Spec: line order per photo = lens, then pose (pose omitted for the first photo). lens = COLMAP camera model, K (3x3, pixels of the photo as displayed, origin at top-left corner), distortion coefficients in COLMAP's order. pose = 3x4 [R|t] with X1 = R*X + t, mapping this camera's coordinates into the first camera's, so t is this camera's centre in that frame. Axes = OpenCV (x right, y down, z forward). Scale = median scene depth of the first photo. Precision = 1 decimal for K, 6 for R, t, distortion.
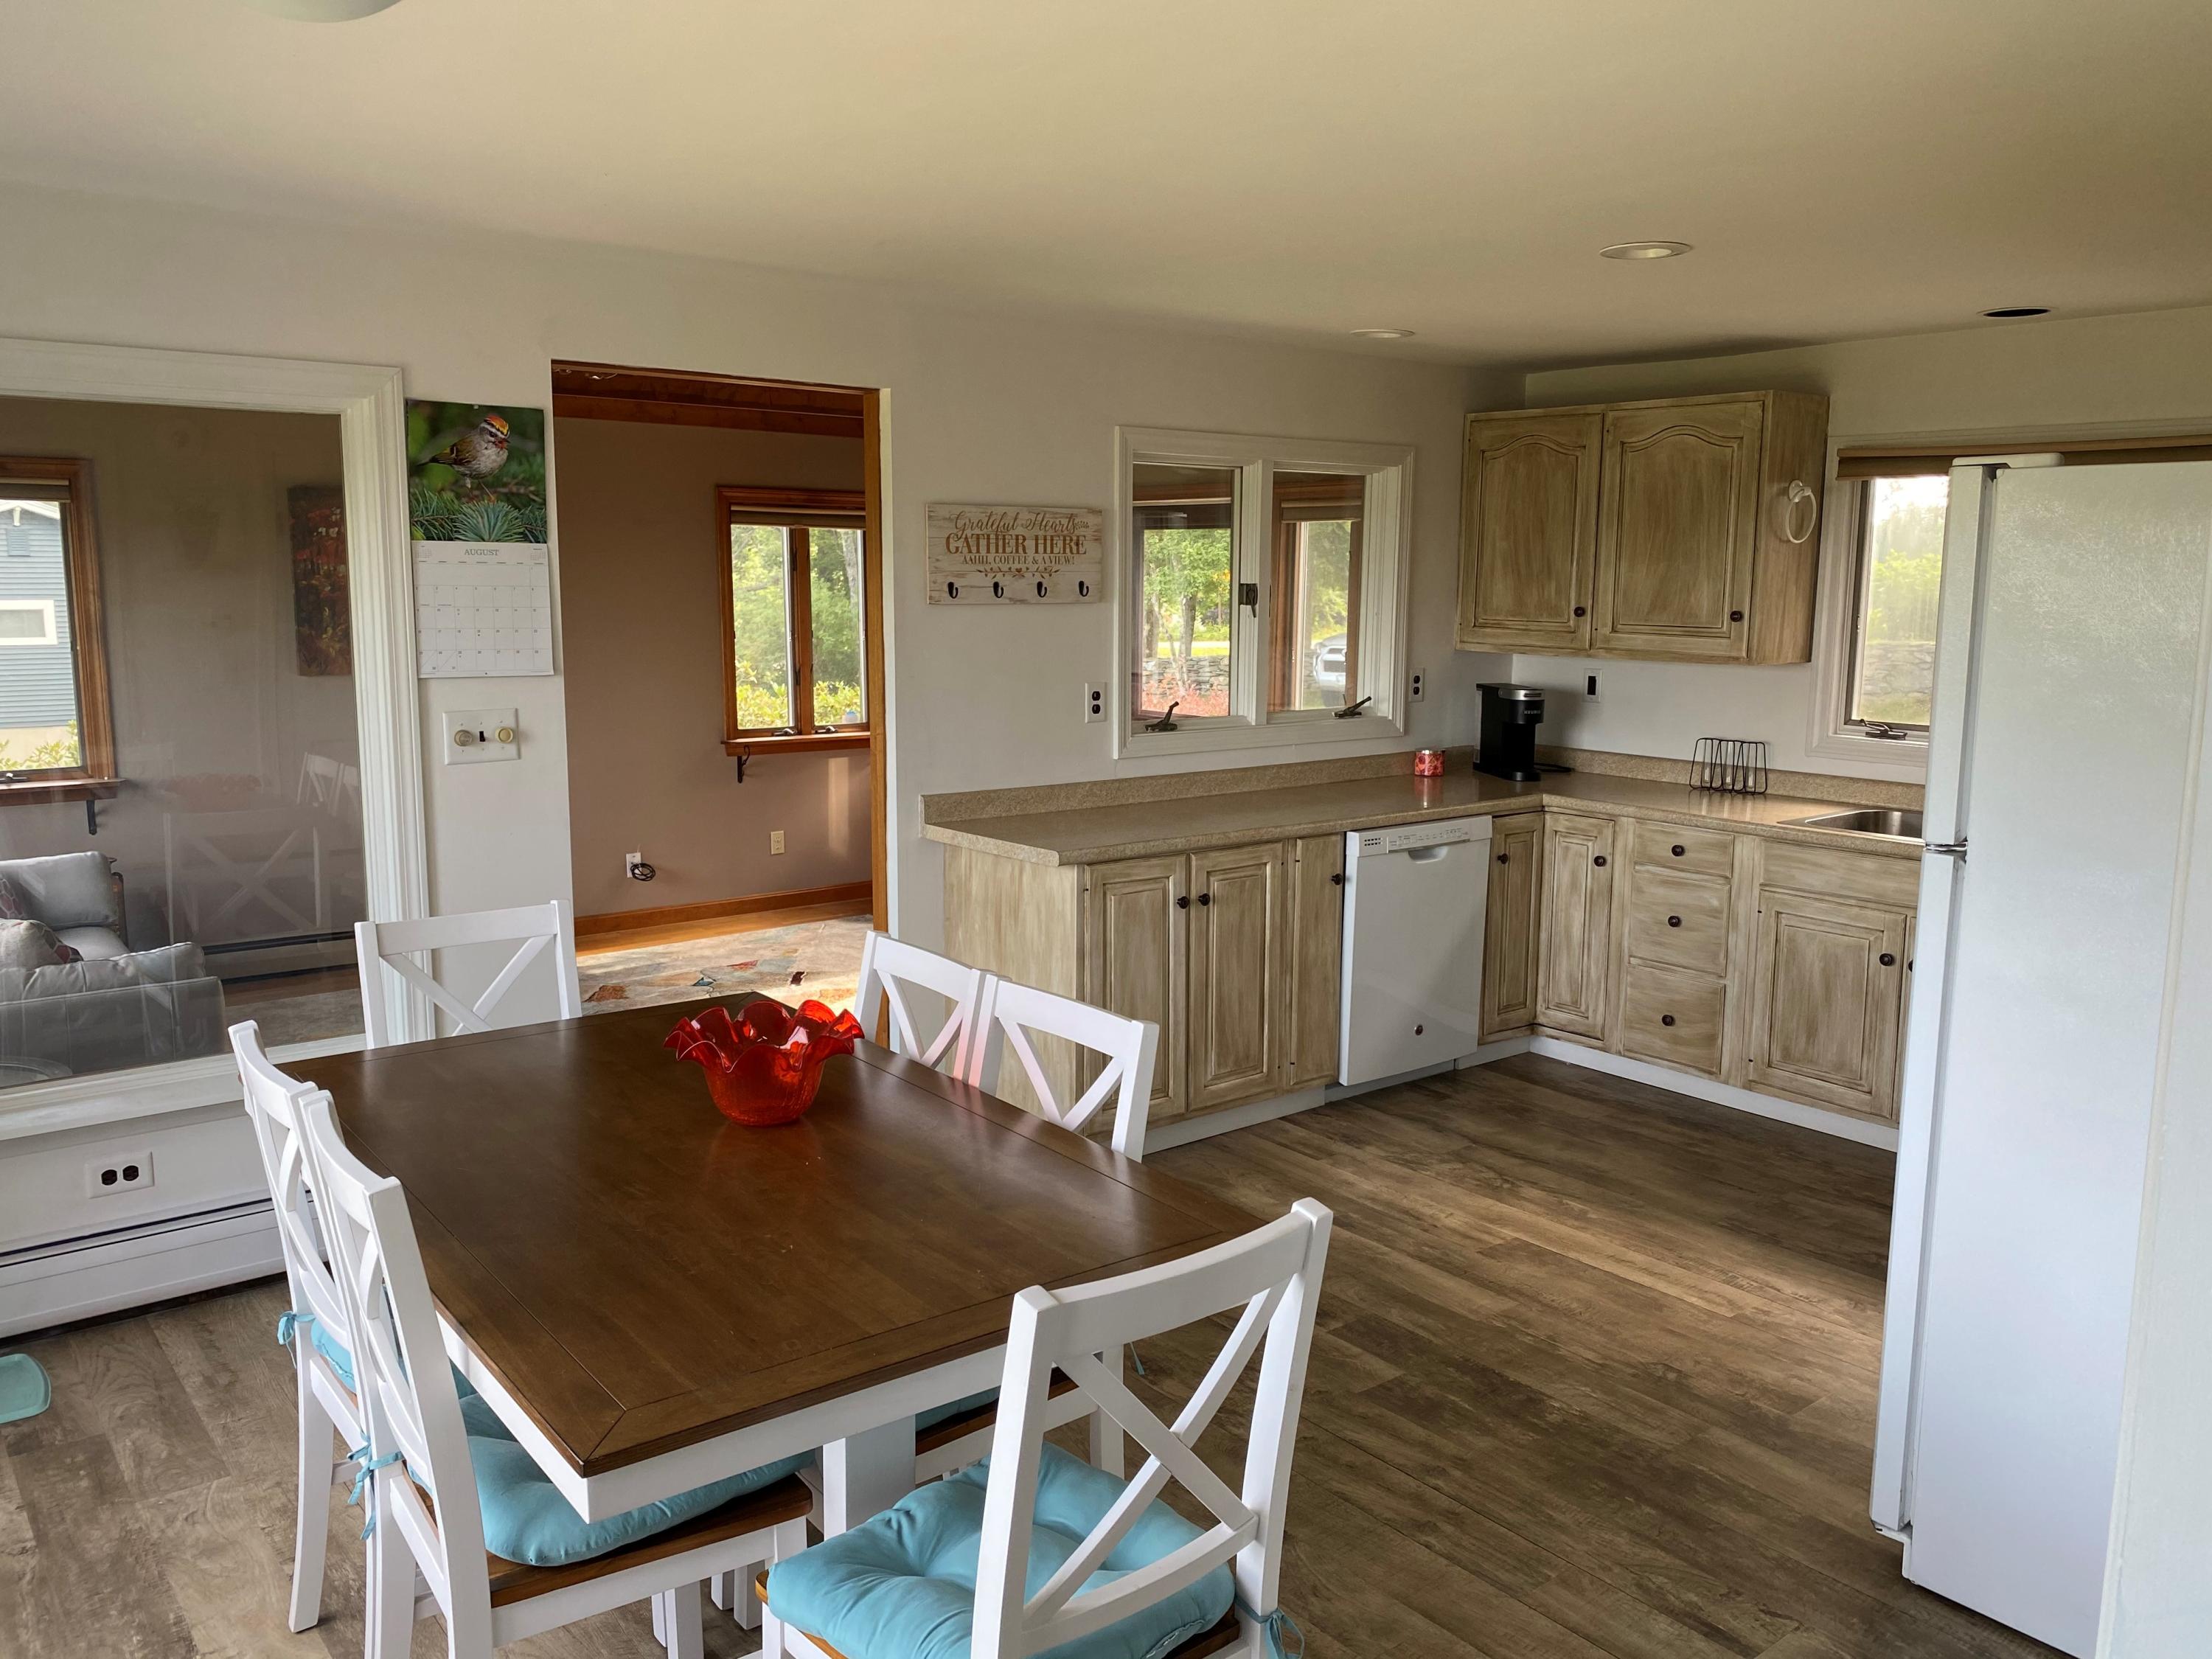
lens RADIAL K [[1675.8, 0, 1105.5], [0, 1675.8, 827.5], [0, 0, 1]] dist [0.009172, 0.002546]
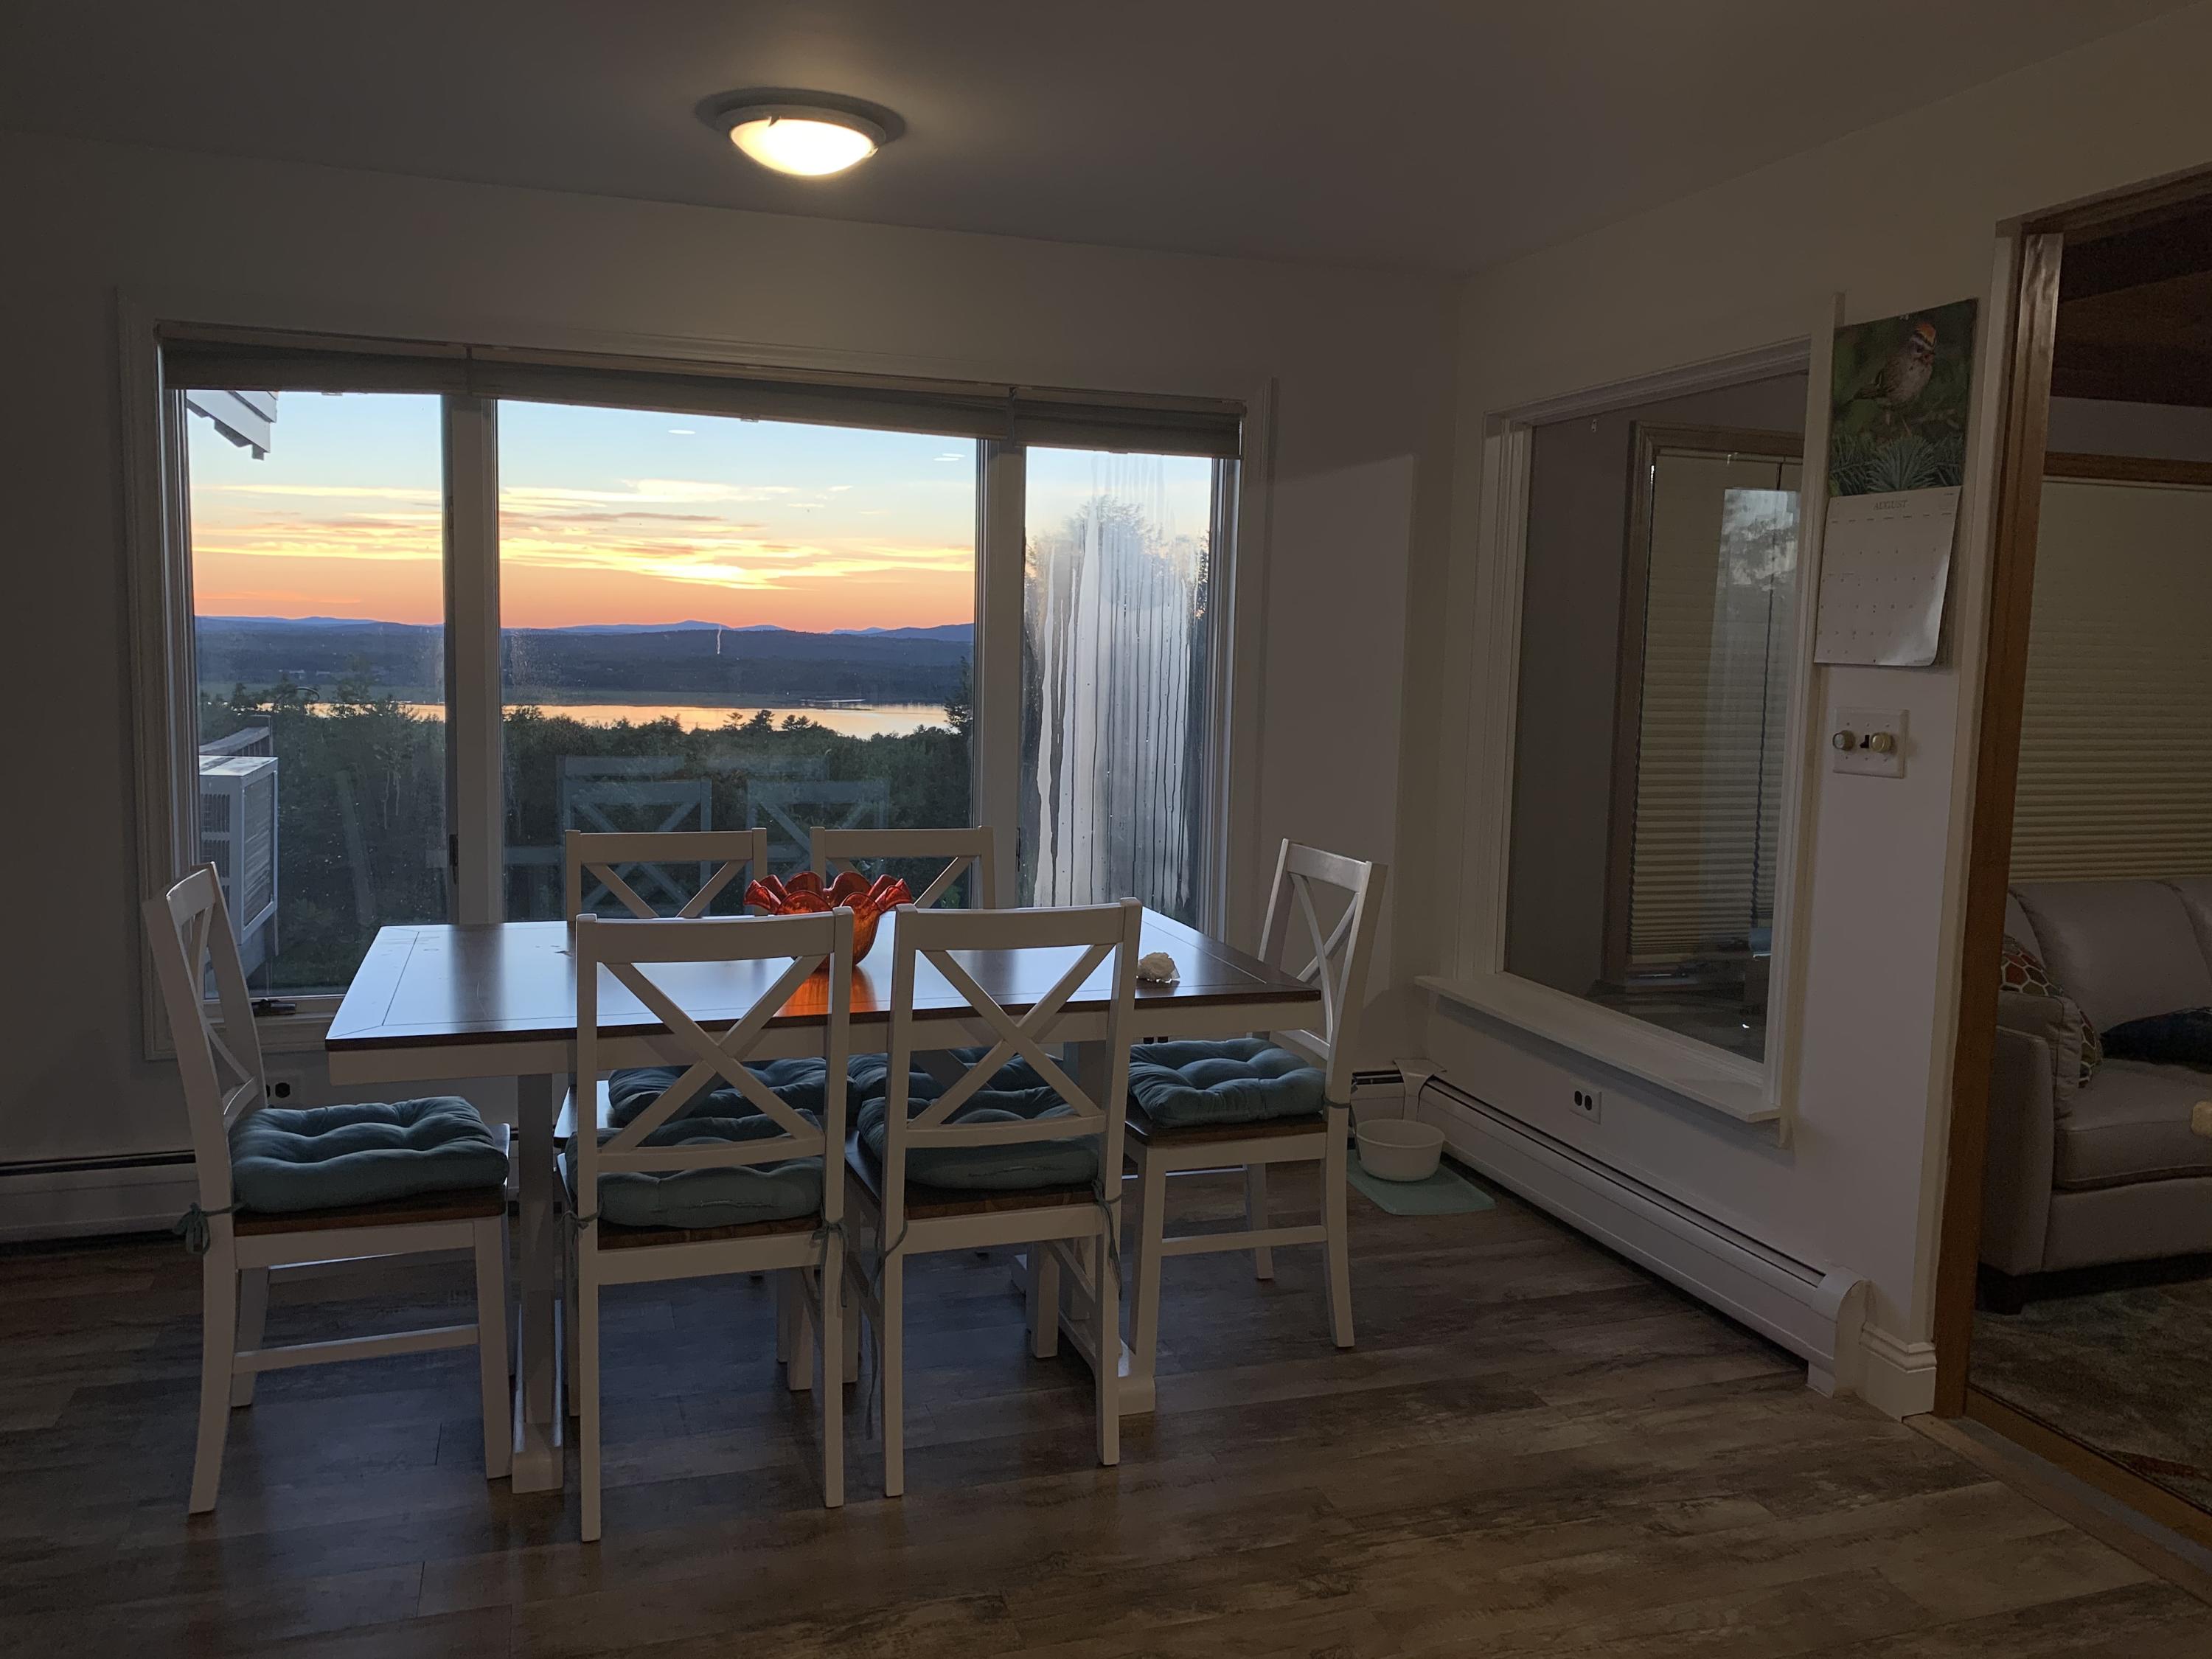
lens RADIAL K [[1676.8, 0, 1105.4], [0, 1676.8, 824.7], [0, 0, 1]] dist [-0.003029, -0.000591]
pose [[-0.357046, 0.083949, -0.930307, 0.492626], [-0.166755, 0.974226, 0.151912, -0.077737], [0.919081, 0.209373, -0.333845, 0.961511]]
